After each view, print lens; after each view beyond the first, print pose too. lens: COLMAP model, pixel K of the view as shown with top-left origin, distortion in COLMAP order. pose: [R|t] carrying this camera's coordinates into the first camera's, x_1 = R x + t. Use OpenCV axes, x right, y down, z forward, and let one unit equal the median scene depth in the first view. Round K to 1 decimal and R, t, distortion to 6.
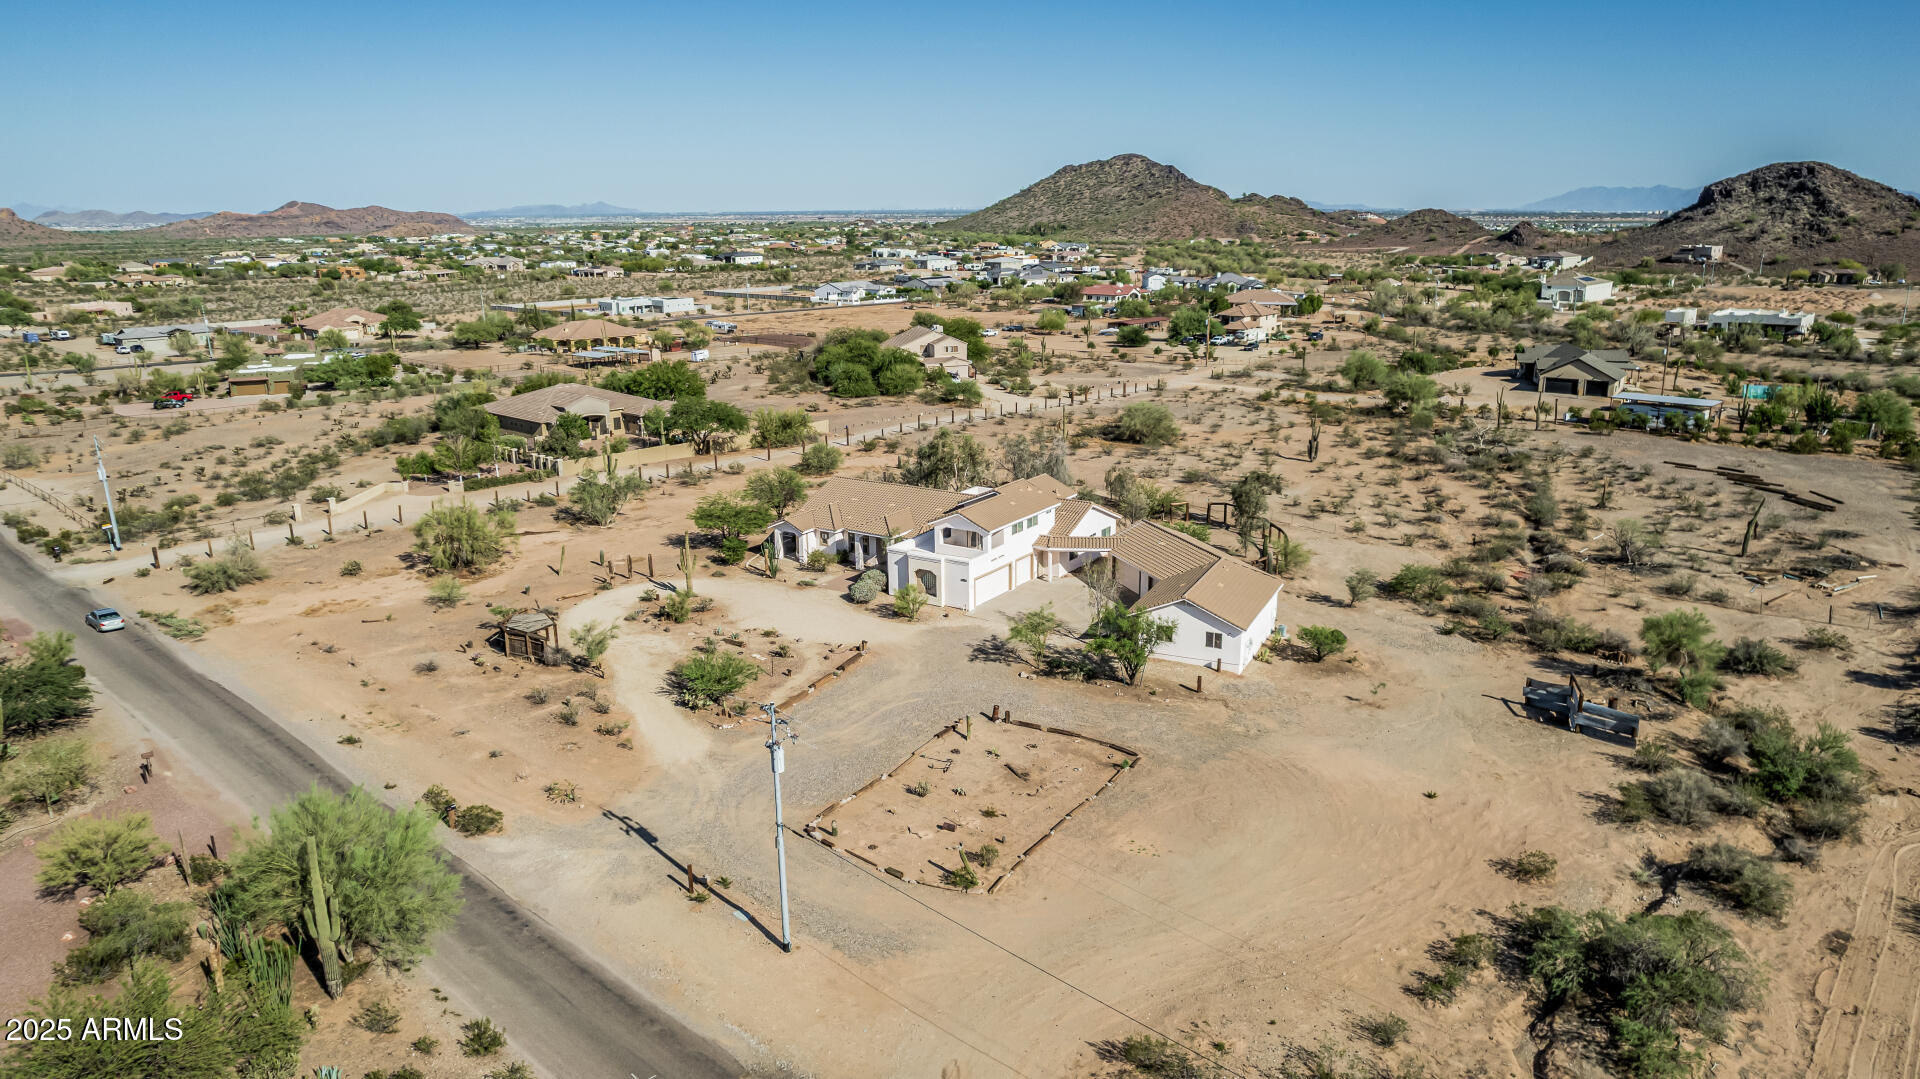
lens RADIAL K [[1268.8, 0, 960.0], [0, 1268.8, 539.5], [0, 0, 1]] dist [-0.078843, 0.071555]
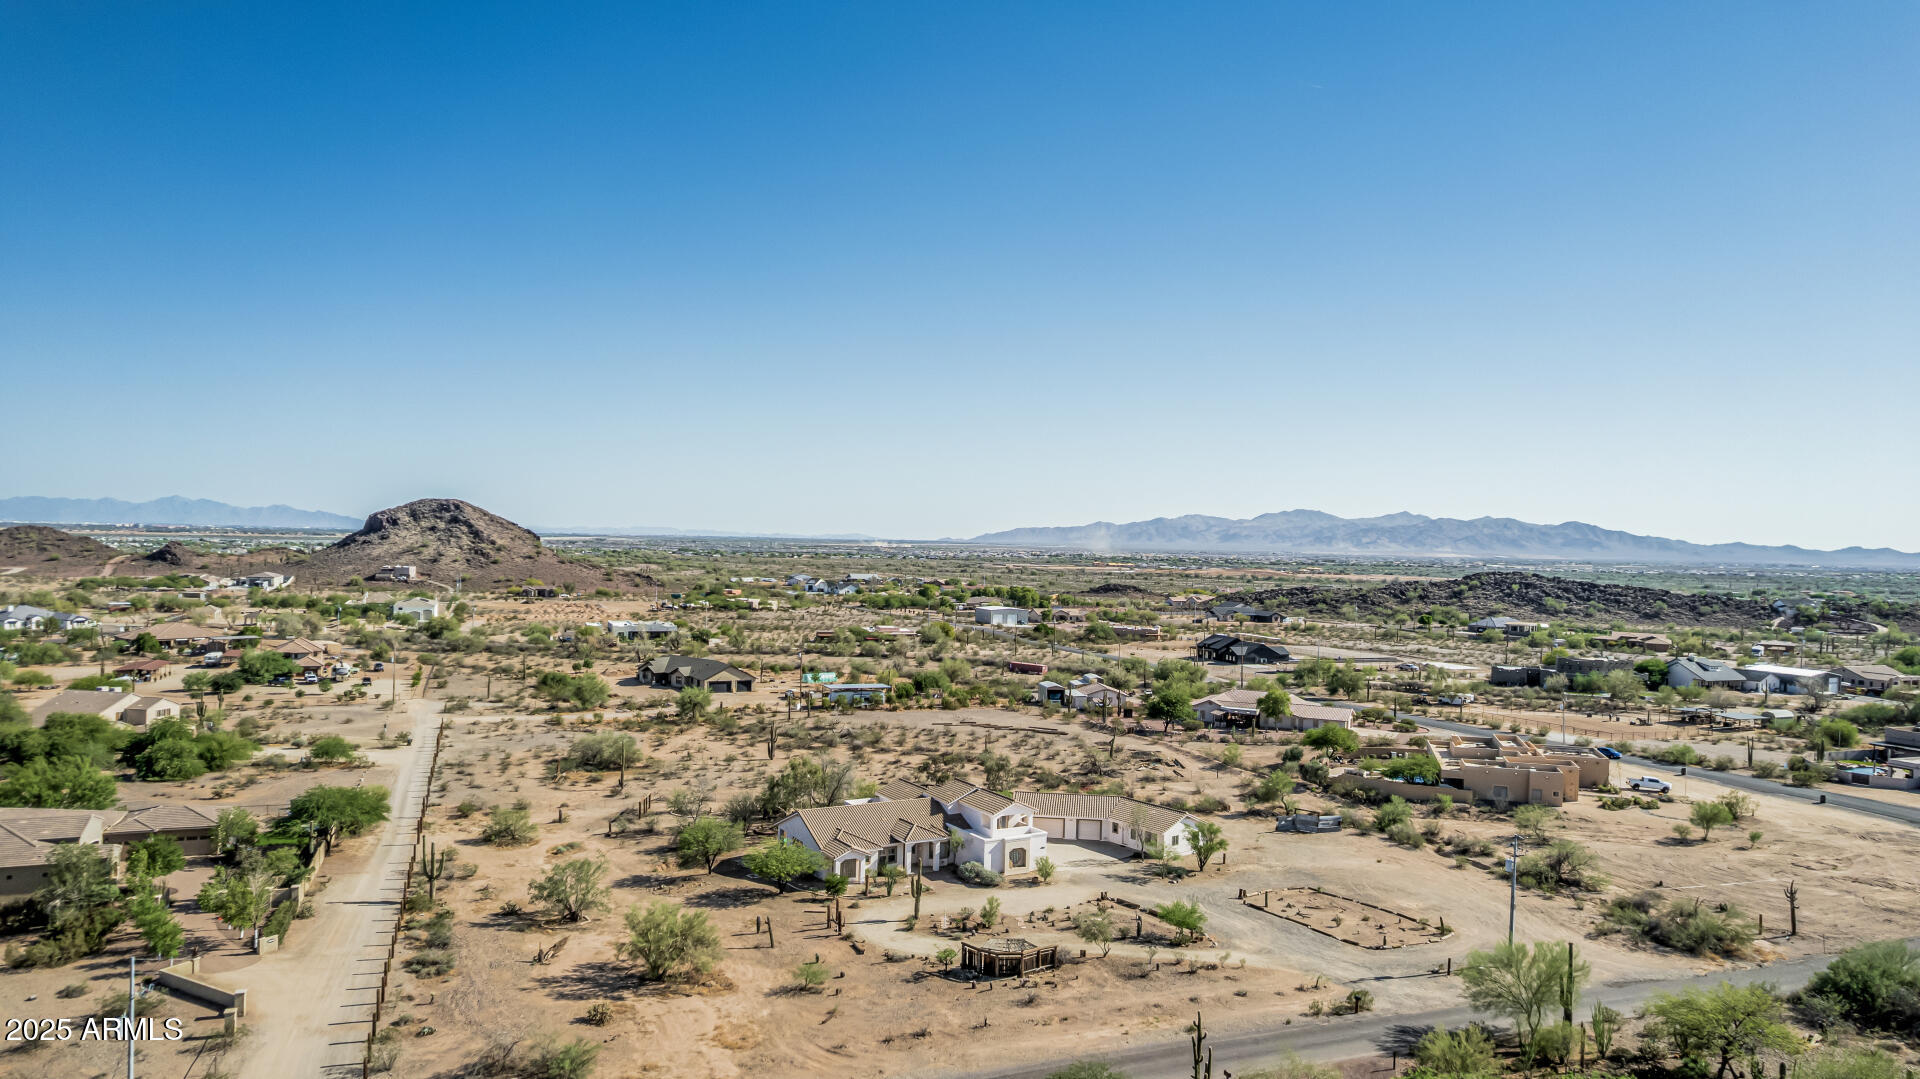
lens RADIAL K [[1223.8, 0, 960.0], [0, 1223.8, 539.5], [0, 0, 1]] dist [-0.073707, 0.062766]
pose [[0.436248, 0.019271, 0.899620, -0.522534], [0.201179, 0.972374, -0.118386, -0.065686], [-0.877049, 0.232630, 0.420319, 0.188143]]
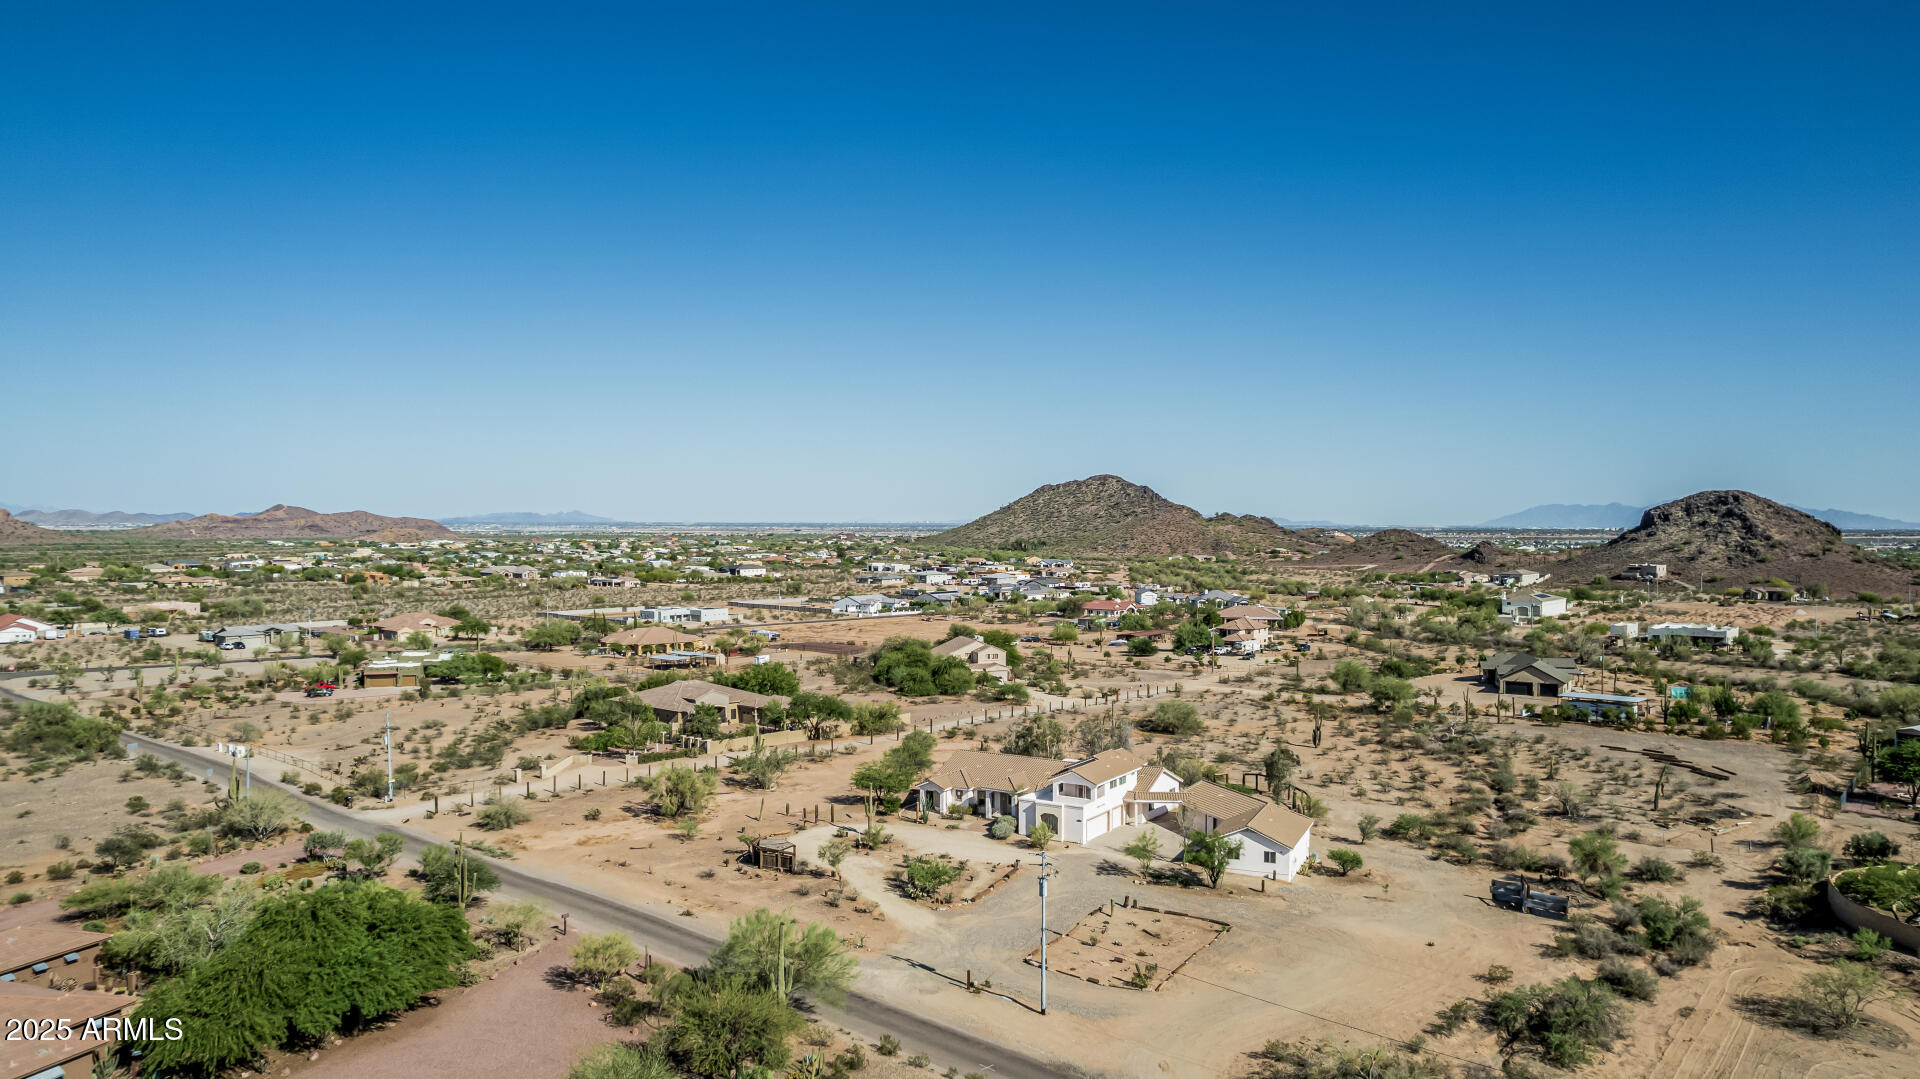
lens RADIAL K [[1291.8, 0, 960.0], [0, 1291.8, 539.5], [0, 0, 1]] dist [-0.074351, 0.057933]
pose [[0.999705, 0.010714, 0.021801, -0.066818], [-0.005152, 0.970581, -0.240718, 0.030491], [-0.023738, 0.240535, 0.970350, -0.171883]]
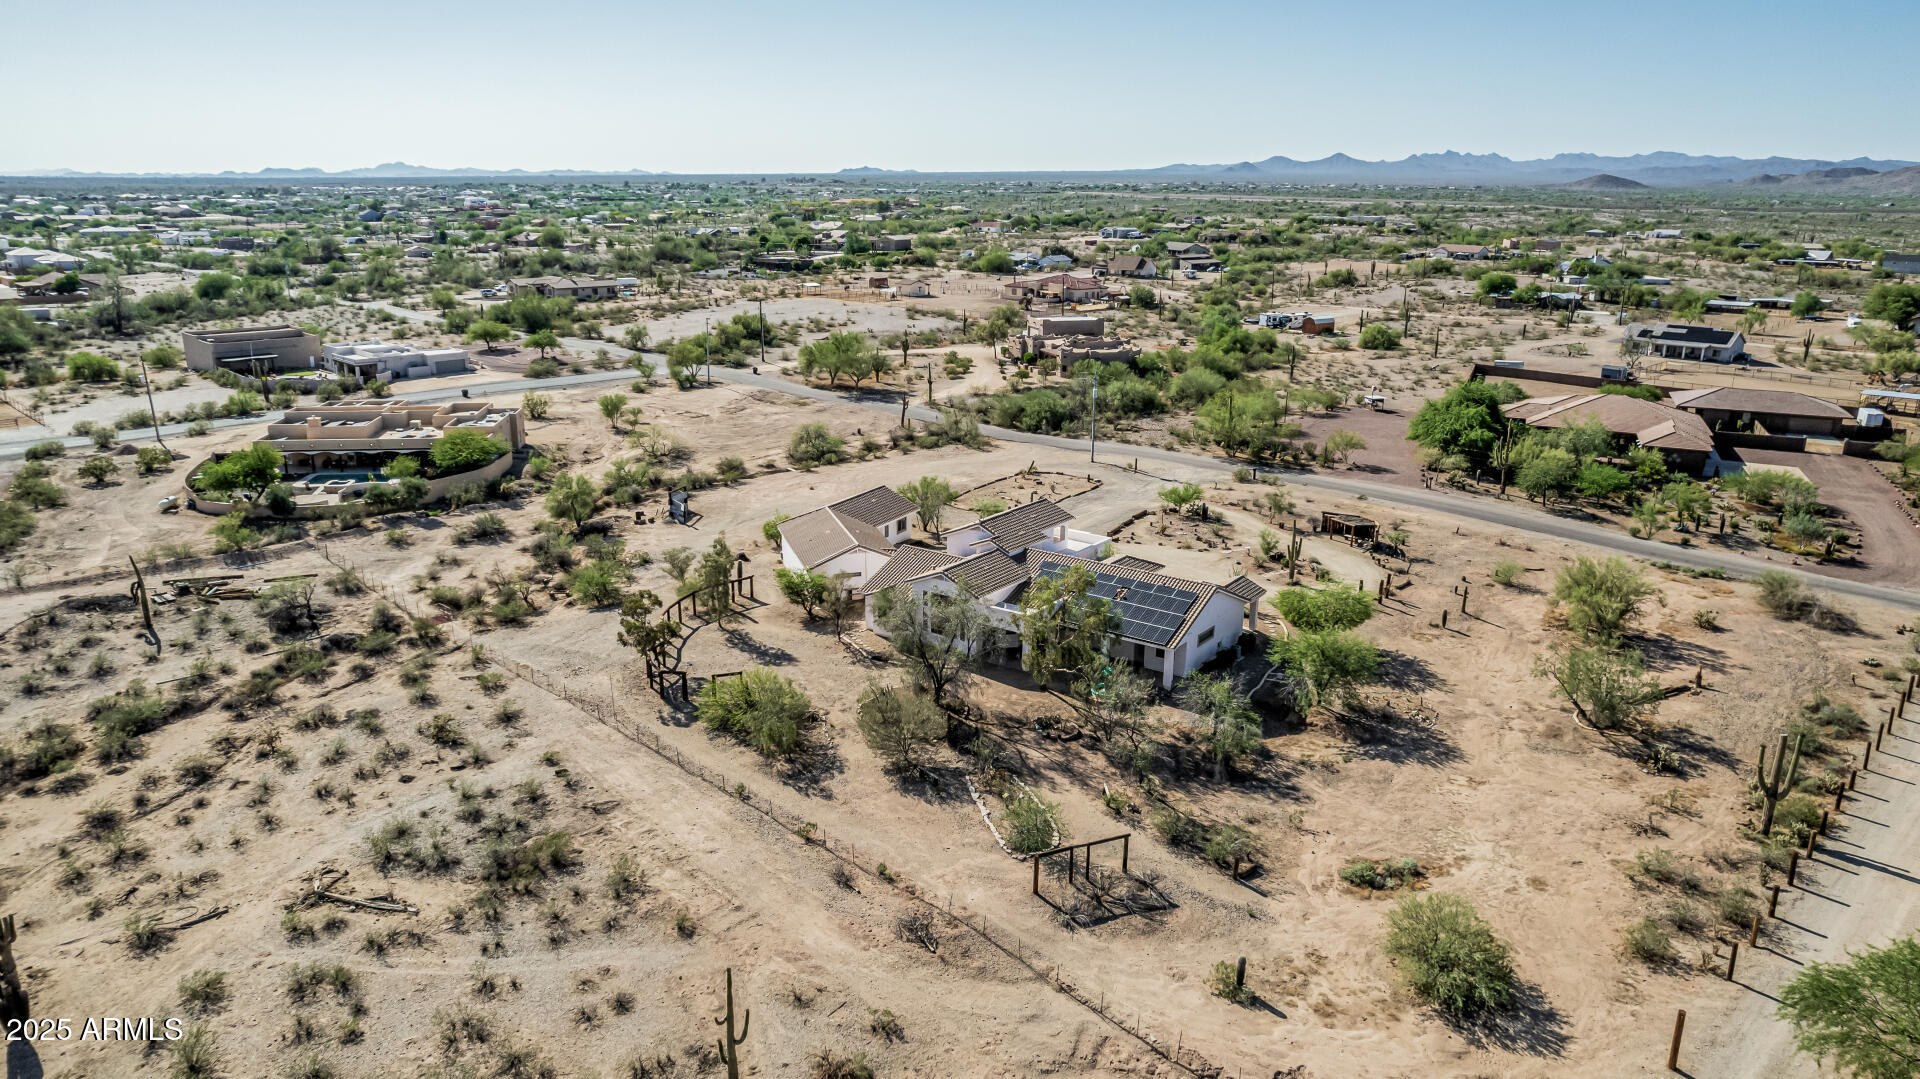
lens RADIAL K [[1268.5, 0, 960.0], [0, 1268.5, 539.5], [0, 0, 1]] dist [-0.045142, 0.003142]
pose [[-0.999260, -0.013708, 0.035927, 0.014006], [0.006676, 0.858271, 0.513153, -0.239746], [-0.037869, 0.513013, -0.857545, 0.847204]]
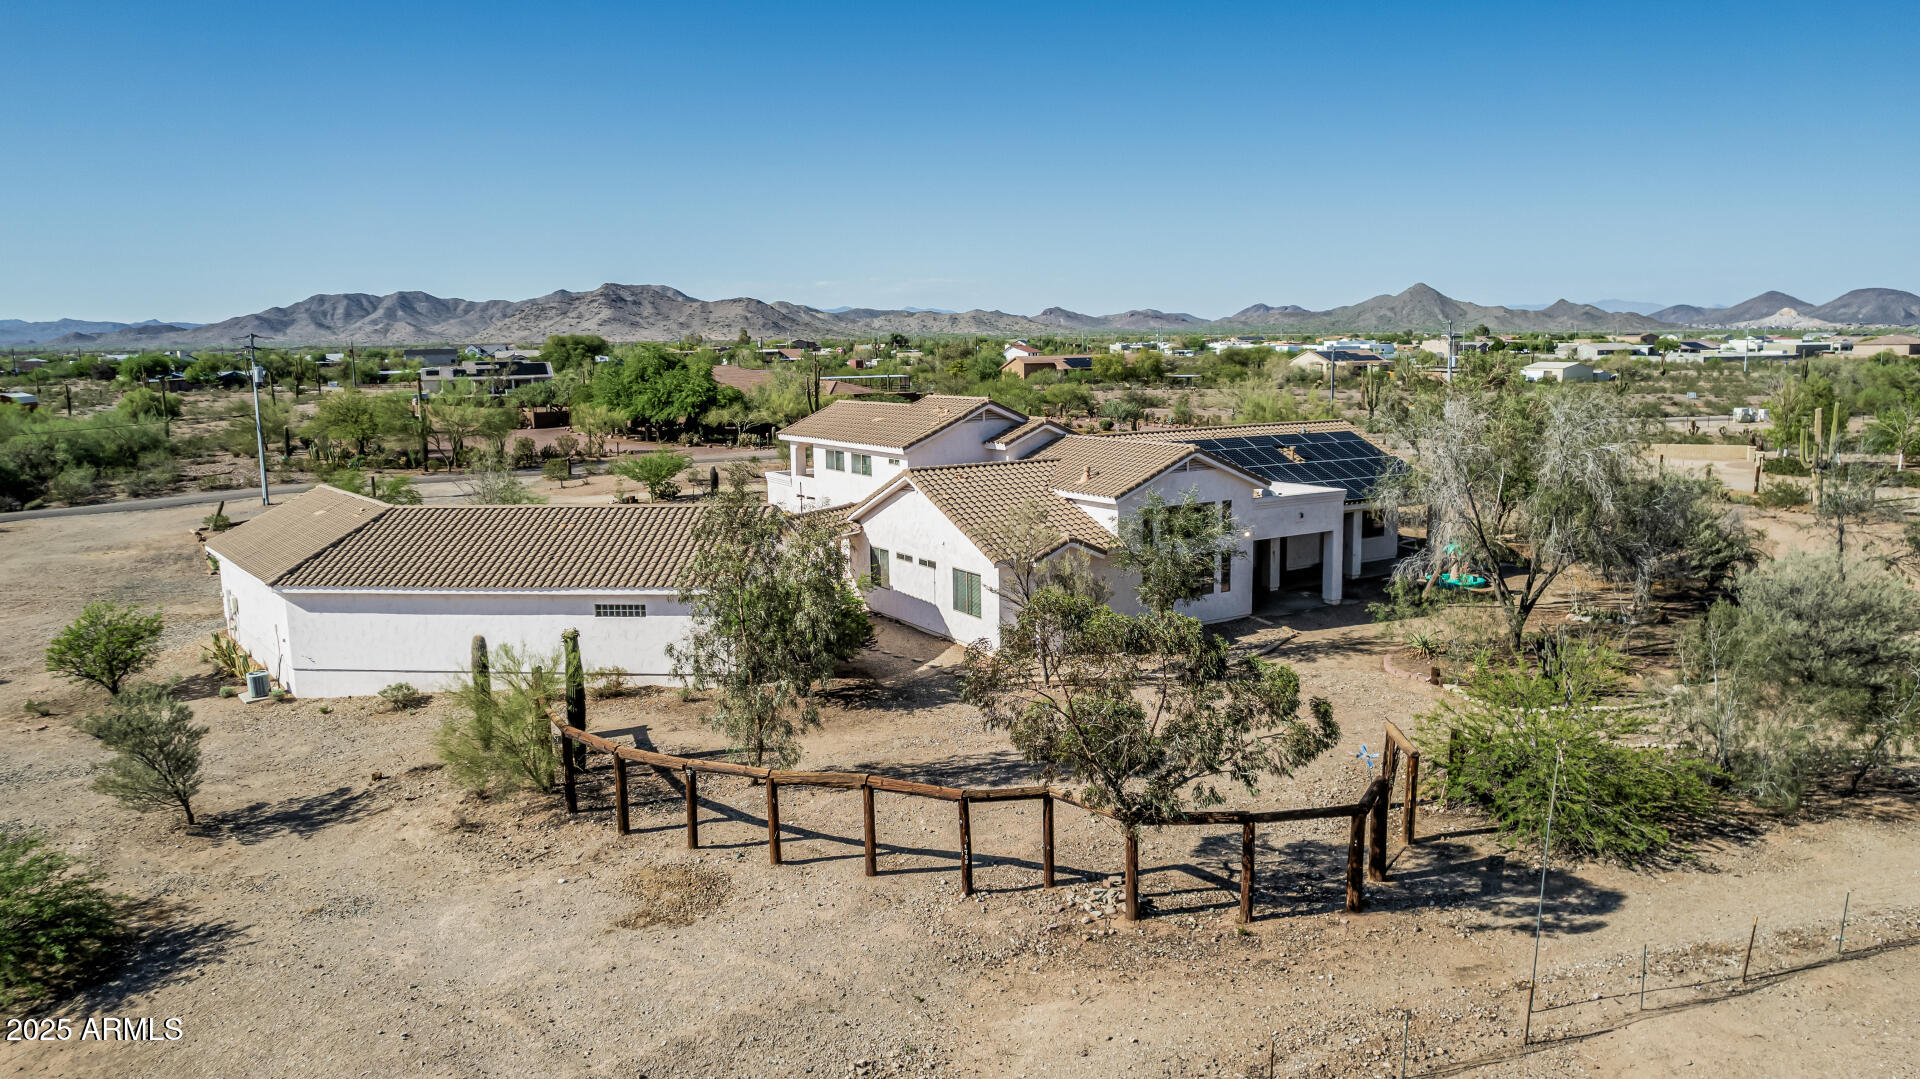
lens RADIAL K [[1322.8, 0, 960.0], [0, 1322.8, 539.5], [0, 0, 1]] dist [-0.084189, 0.071541]
pose [[-0.434557, 0.145618, -0.888794, 0.218080], [-0.218373, 0.940361, 0.260835, -0.055412], [0.873770, 0.307436, -0.376842, 0.555049]]
